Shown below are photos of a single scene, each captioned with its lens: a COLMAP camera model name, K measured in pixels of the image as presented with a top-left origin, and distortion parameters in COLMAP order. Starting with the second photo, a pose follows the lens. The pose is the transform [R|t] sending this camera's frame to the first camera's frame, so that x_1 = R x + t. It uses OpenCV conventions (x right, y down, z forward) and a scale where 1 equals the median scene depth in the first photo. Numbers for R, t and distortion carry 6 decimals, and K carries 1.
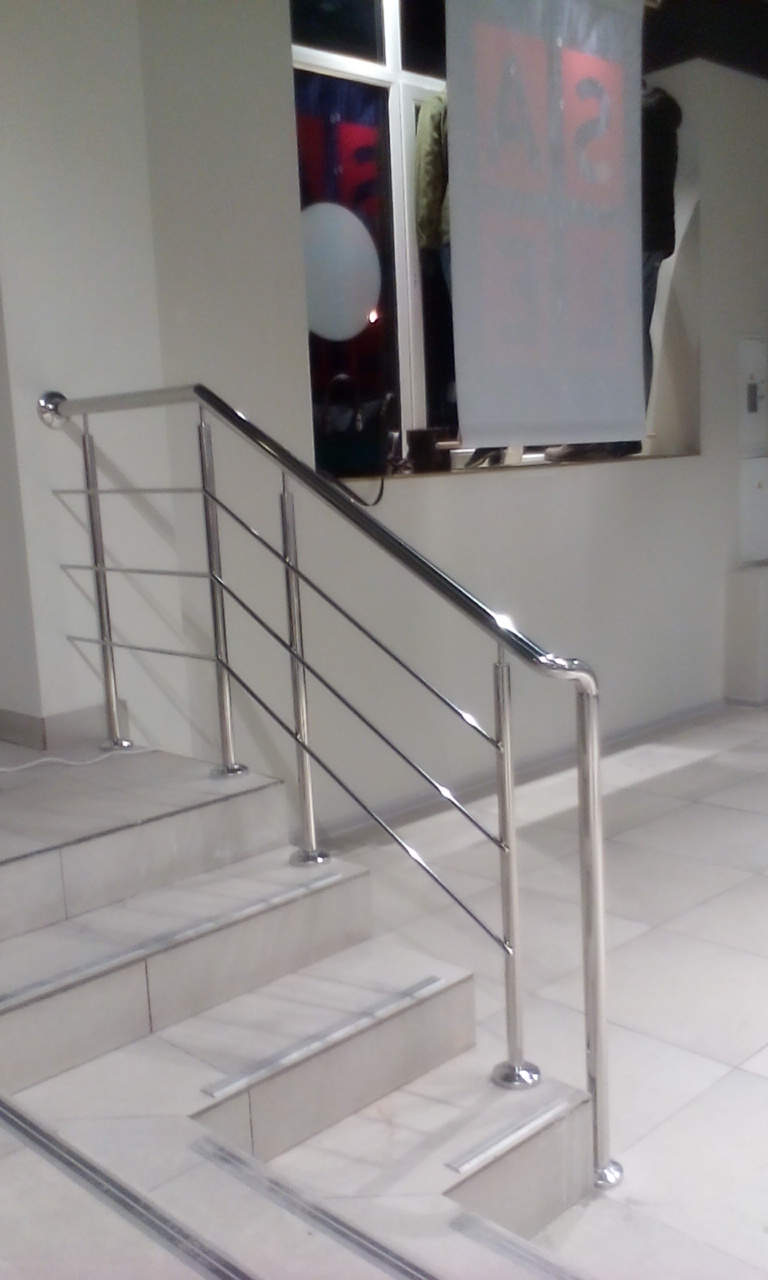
lens RADIAL K [[1235.9, 0, 352.9], [0, 1235.9, 668.5], [0, 0, 1]] dist [-0.002324, -0.115234]
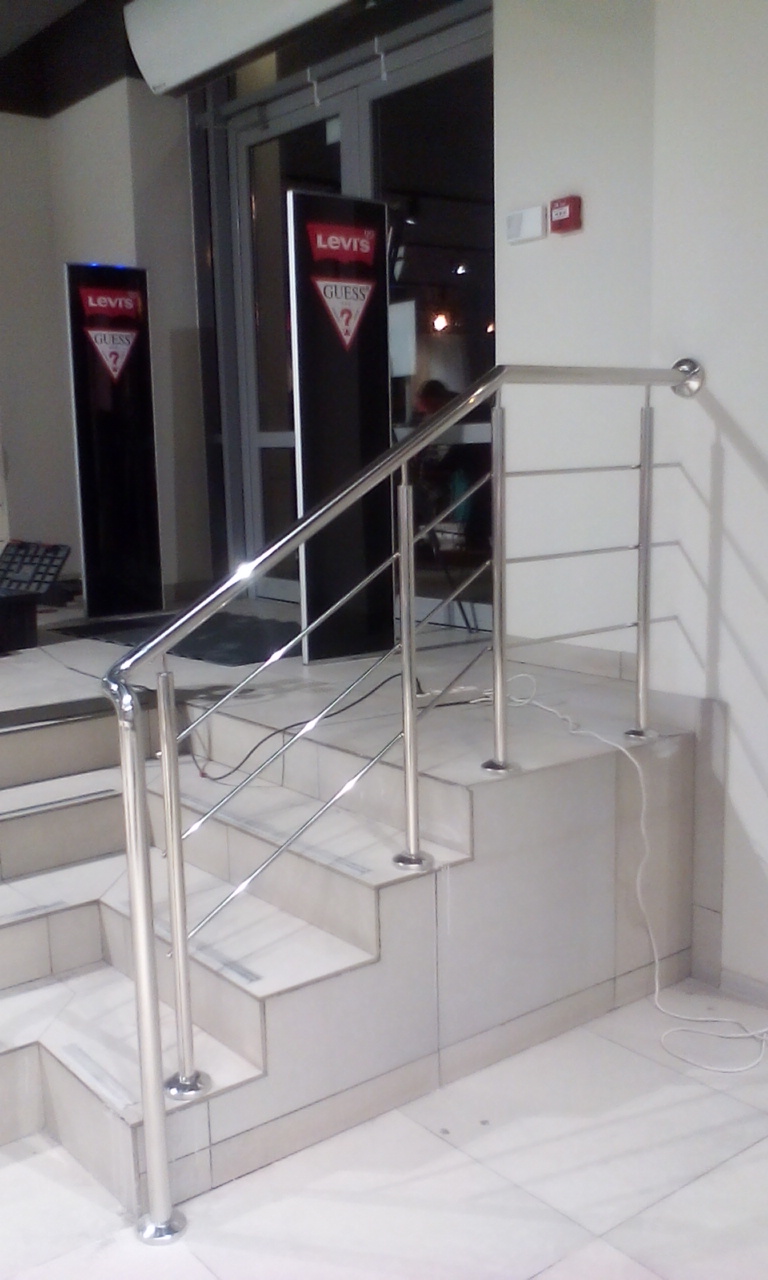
lens RADIAL K [[1235.9, 0, 352.9], [0, 1235.9, 668.5], [0, 0, 1]] dist [-0.002324, -0.115234]
pose [[-0.112819, 0.243482, -0.963321, 0.960464], [-0.148109, 0.954559, 0.258613, -0.259265], [0.982515, 0.171853, -0.071630, 1.109319]]
